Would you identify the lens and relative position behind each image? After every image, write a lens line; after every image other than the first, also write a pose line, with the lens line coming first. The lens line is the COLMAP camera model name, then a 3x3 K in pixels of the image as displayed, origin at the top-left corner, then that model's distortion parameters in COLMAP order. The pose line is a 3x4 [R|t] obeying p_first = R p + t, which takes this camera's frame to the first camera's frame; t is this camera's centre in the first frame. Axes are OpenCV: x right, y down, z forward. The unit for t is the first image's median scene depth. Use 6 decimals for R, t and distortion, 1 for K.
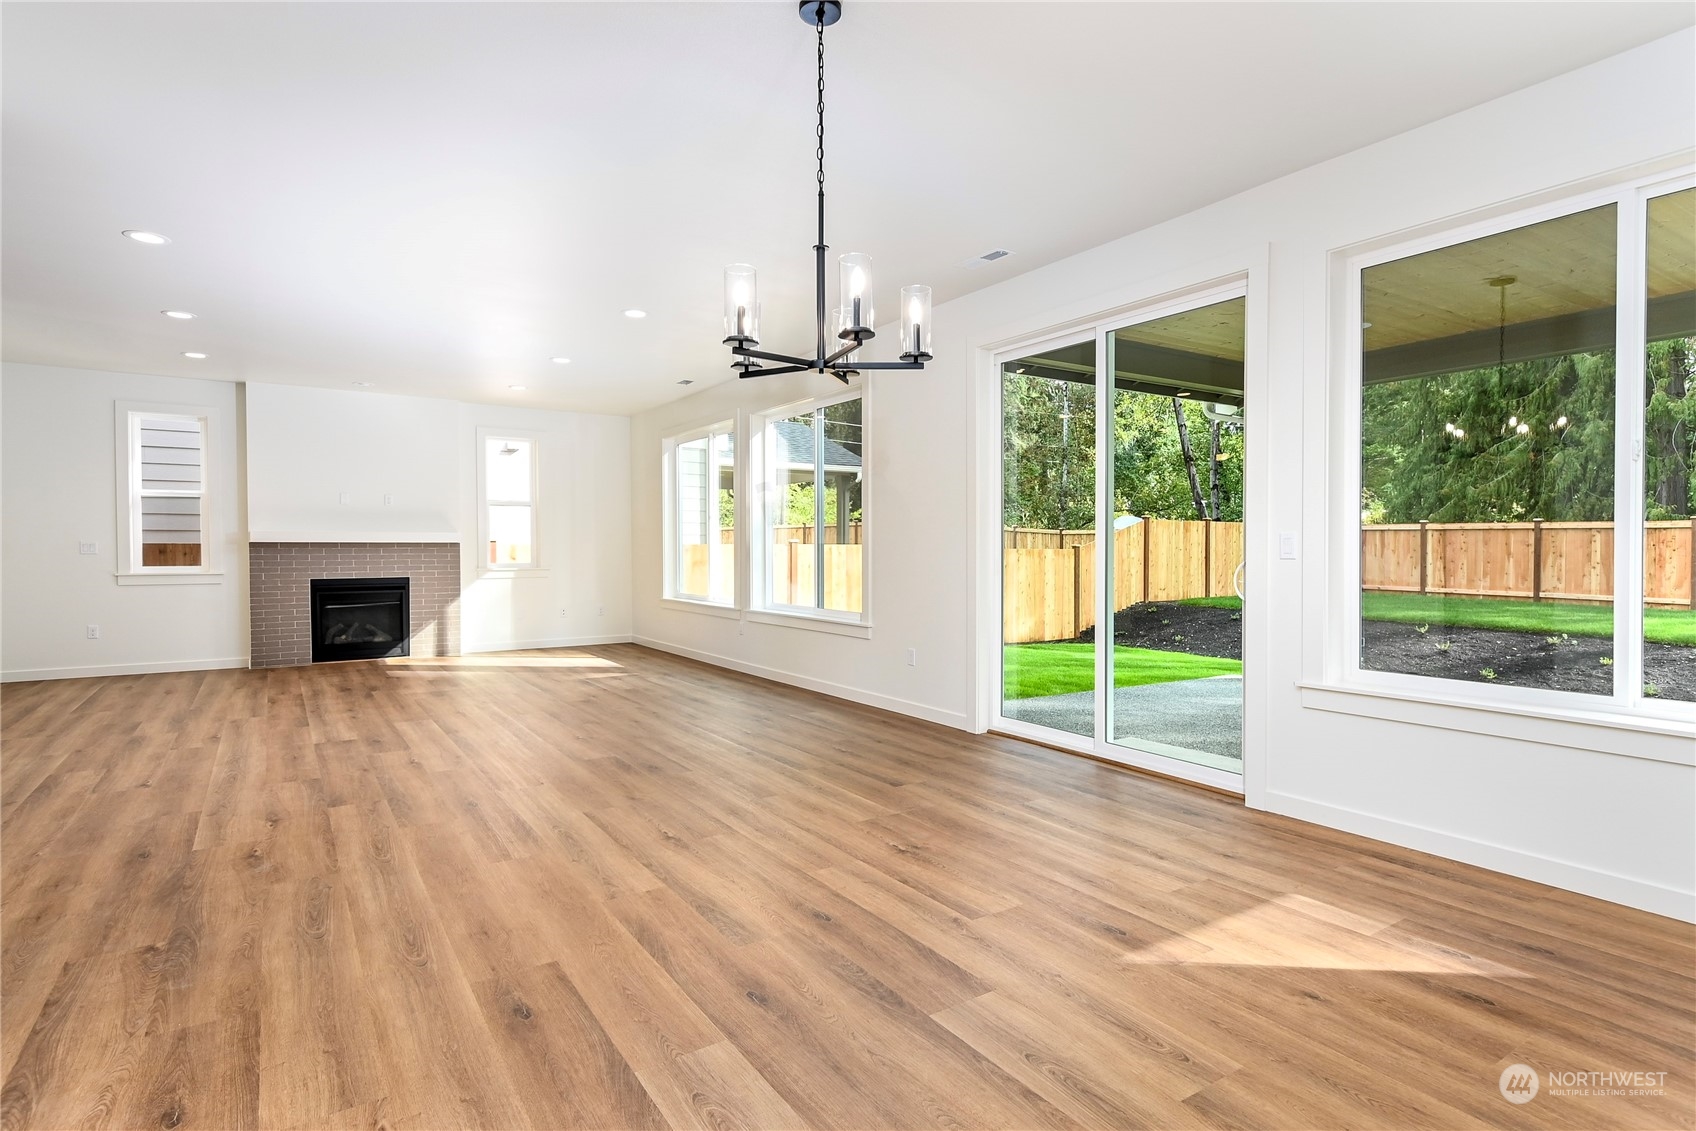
lens RADIAL K [[847.3, 0, 849.9], [0, 847.3, 569.2], [0, 0, 1]] dist [0.006829, 0.000578]
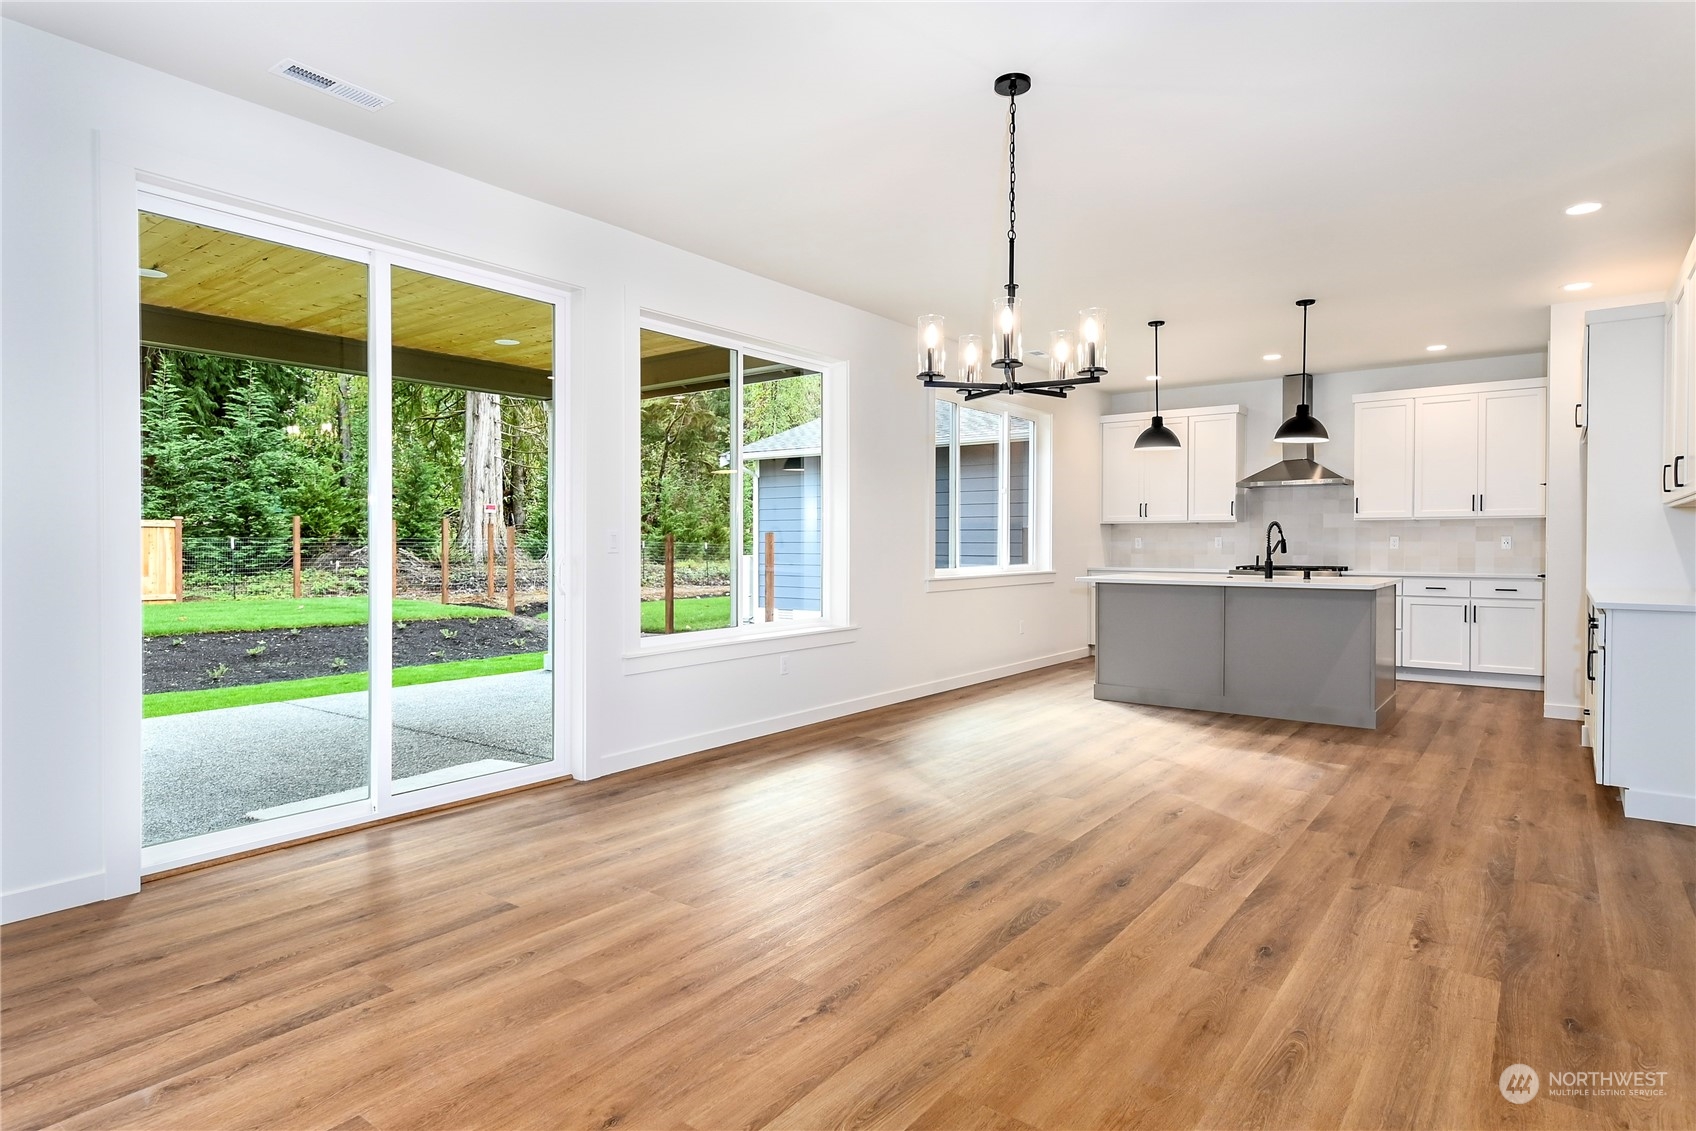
lens RADIAL K [[936.2, 0, 846.6], [0, 936.2, 553.2], [0, 0, 1]] dist [0.017275, 0.000366]
pose [[-0.322086, -0.014215, 0.946604, -1.105711], [0.024836, 0.999416, 0.023458, -0.043324], [-0.946384, 0.031066, -0.321545, 1.525740]]
